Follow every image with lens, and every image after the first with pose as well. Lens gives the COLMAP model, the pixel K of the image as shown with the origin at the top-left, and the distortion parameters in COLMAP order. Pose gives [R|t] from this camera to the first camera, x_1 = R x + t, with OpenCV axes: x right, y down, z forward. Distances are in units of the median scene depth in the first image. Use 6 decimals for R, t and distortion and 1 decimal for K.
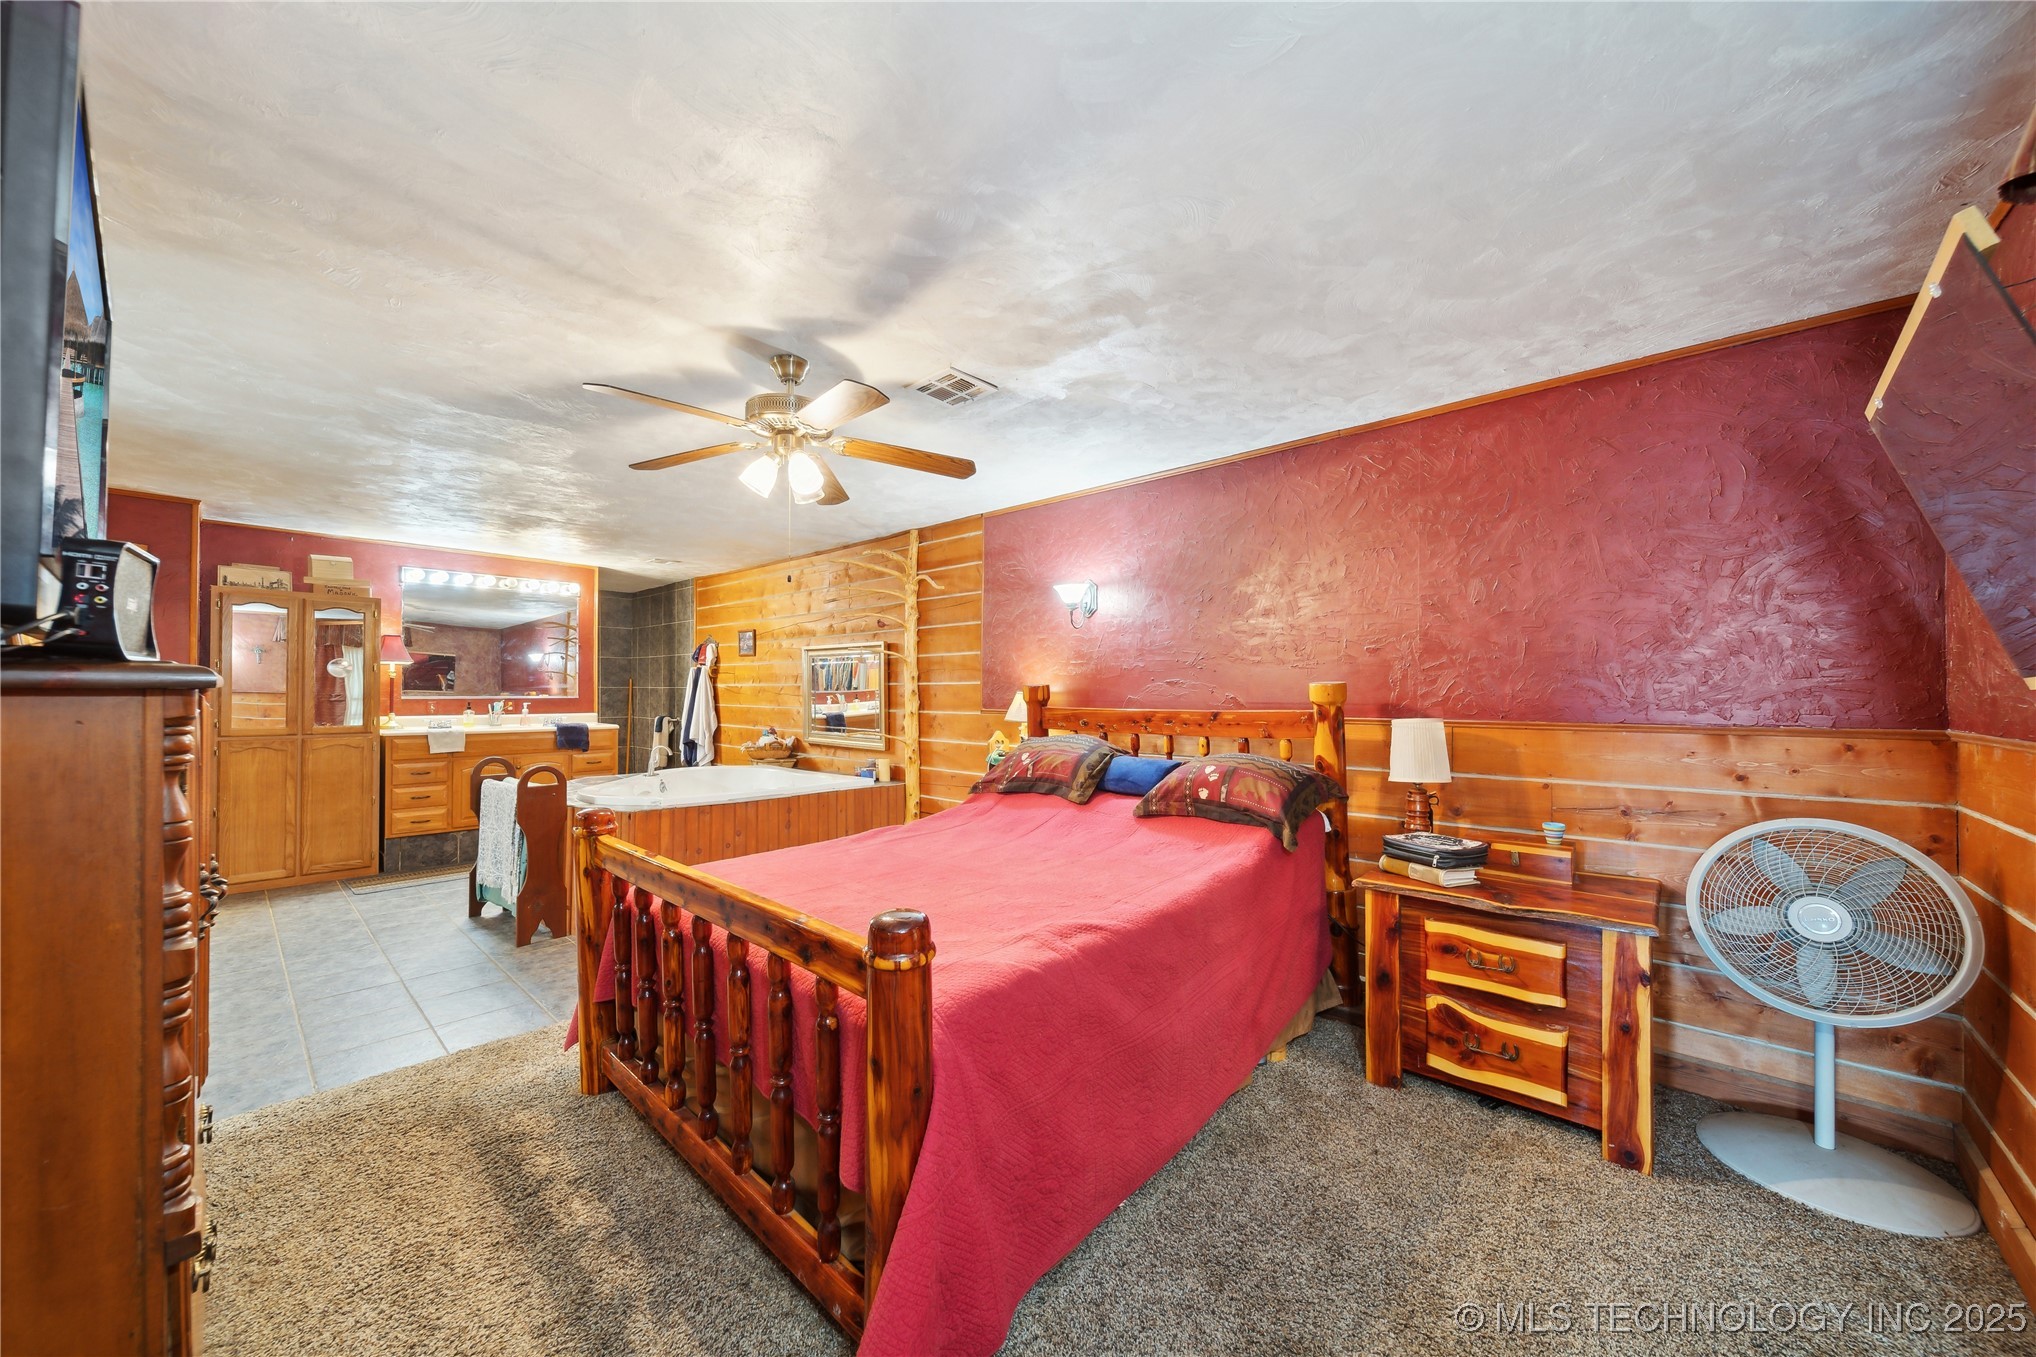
lens RADIAL K [[725.5, 0, 1019.7], [0, 725.5, 686.3], [0, 0, 1]] dist [-0.002604, -0.001349]
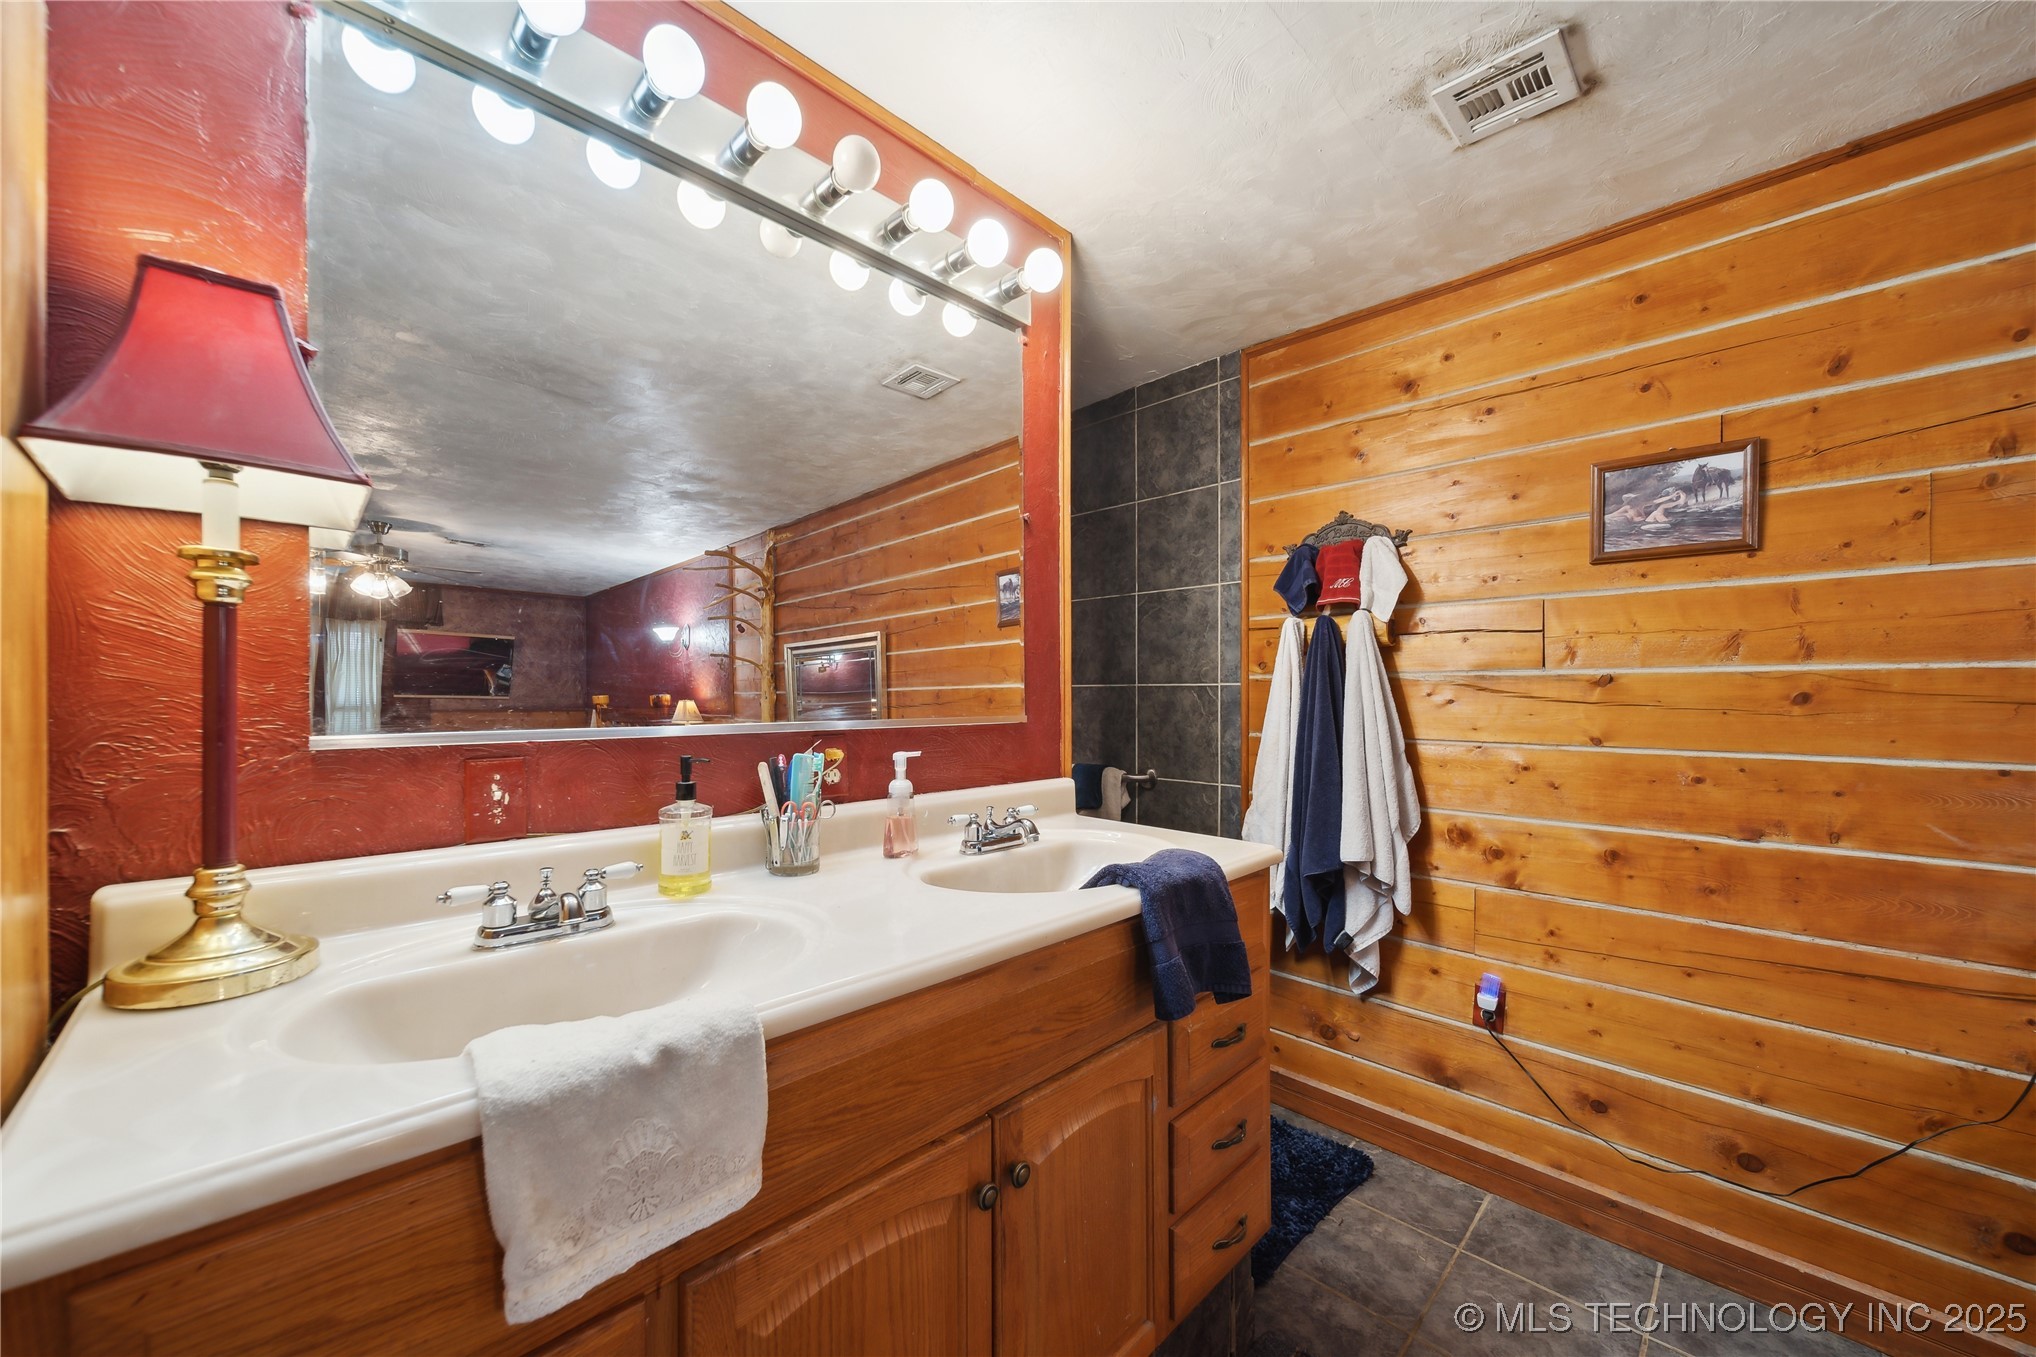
lens RADIAL K [[725.5, 0, 988.7], [0, 725.5, 700.7], [0, 0, 1]] dist [-0.002604, -0.001349]
pose [[0.997841, -0.001620, -0.065654, -0.740520], [0.002548, 0.999898, 0.014063, 0.005629], [0.065624, -0.014200, 0.997743, 0.905359]]
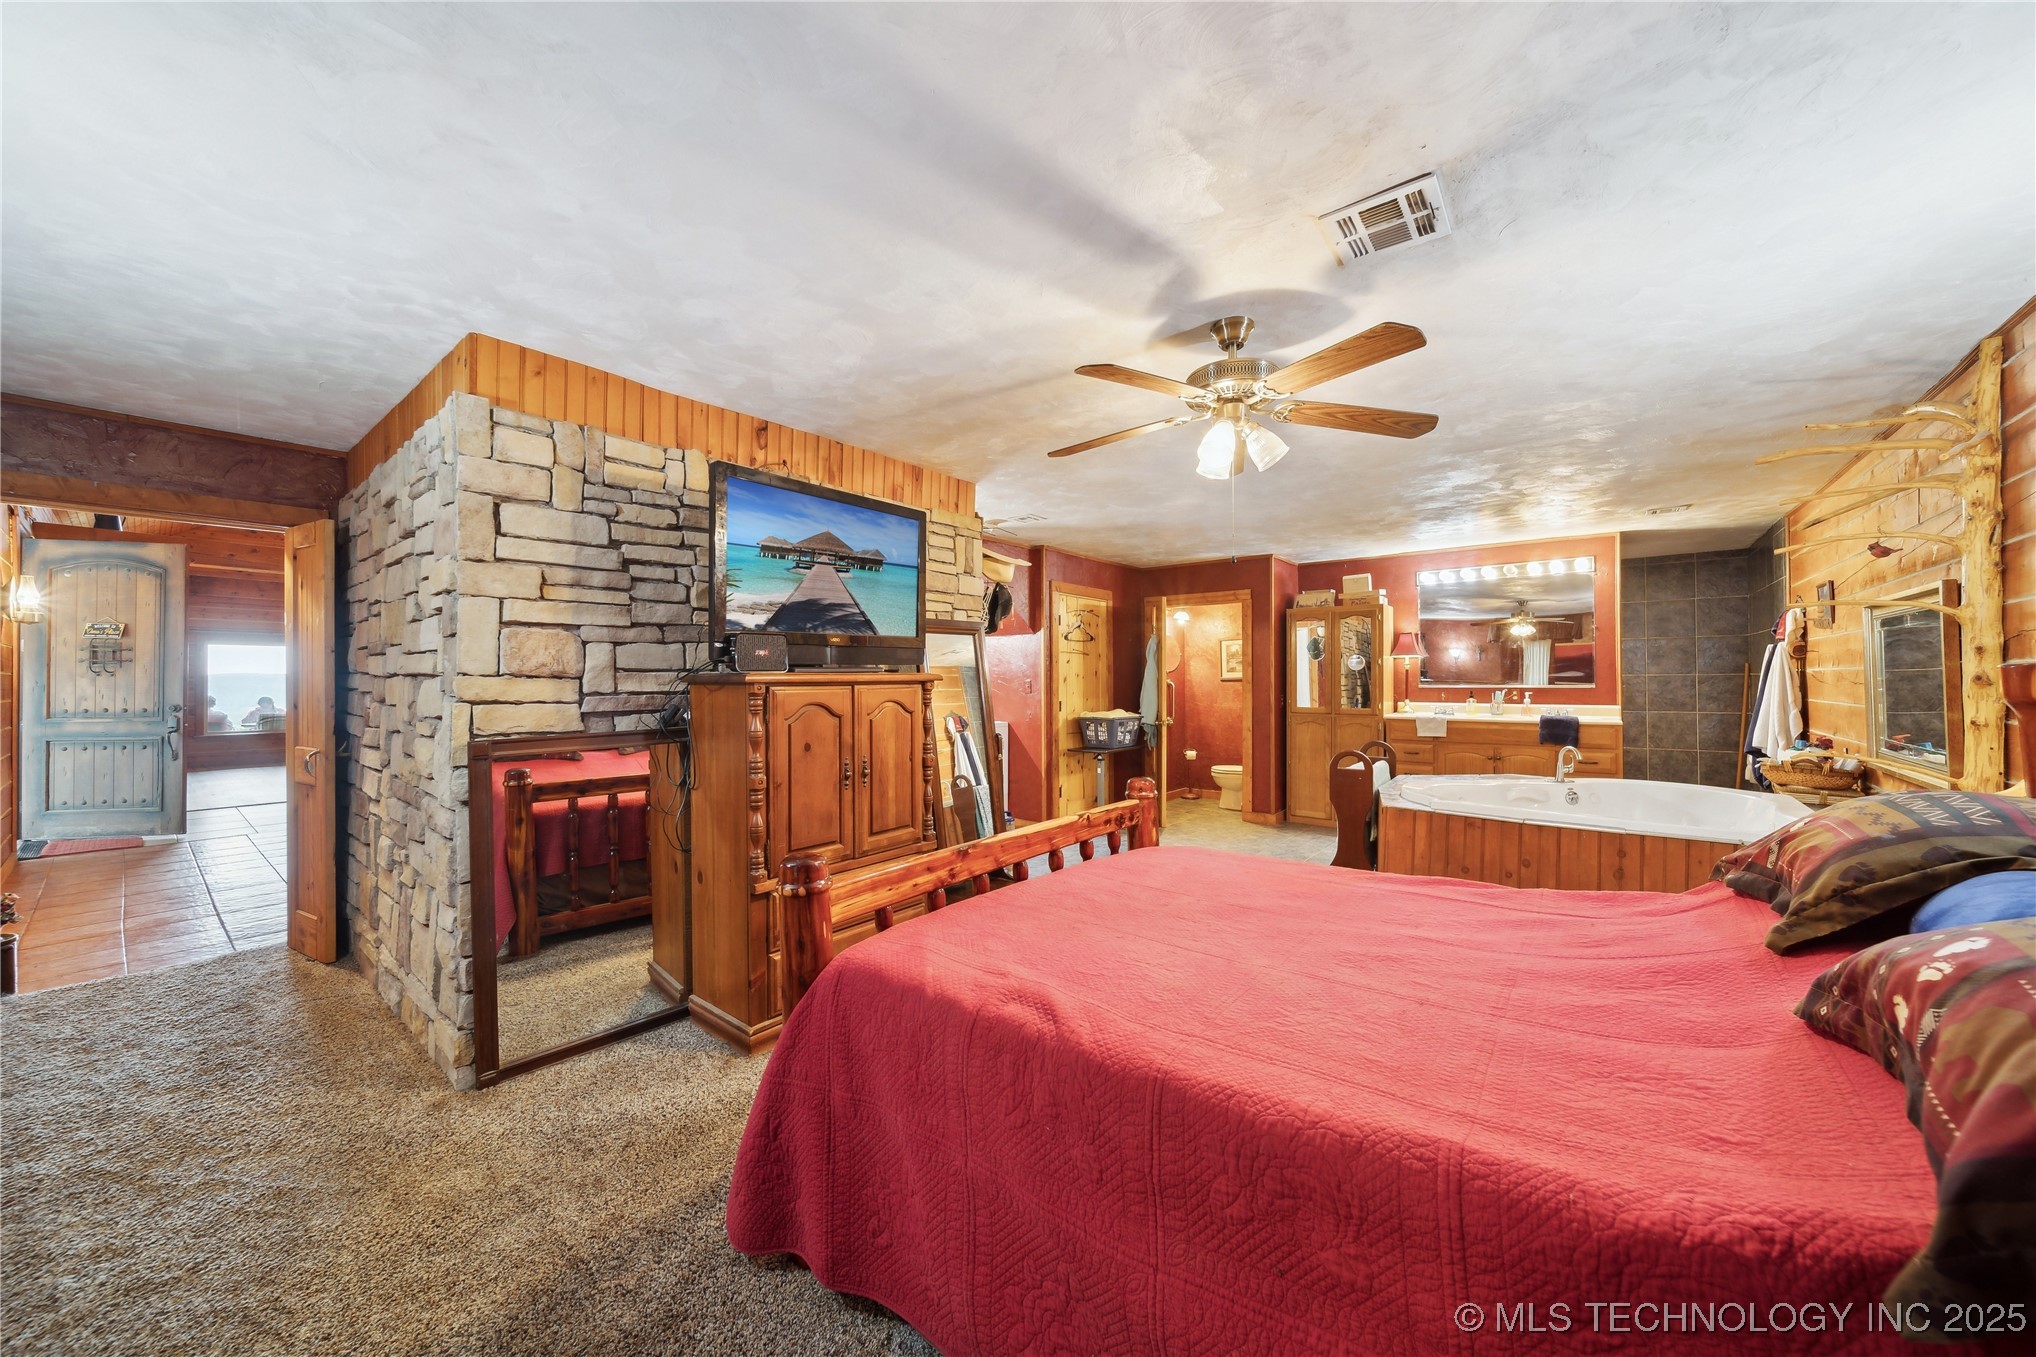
lens RADIAL K [[725.5, 0, 1005.0], [0, 725.5, 678.8], [0, 0, 1]] dist [-0.002604, -0.001349]
pose [[0.043532, -0.005752, -0.999035, 0.276501], [0.012408, 0.999909, -0.005217, 0.001517], [0.998975, -0.012169, 0.043599, 0.313297]]
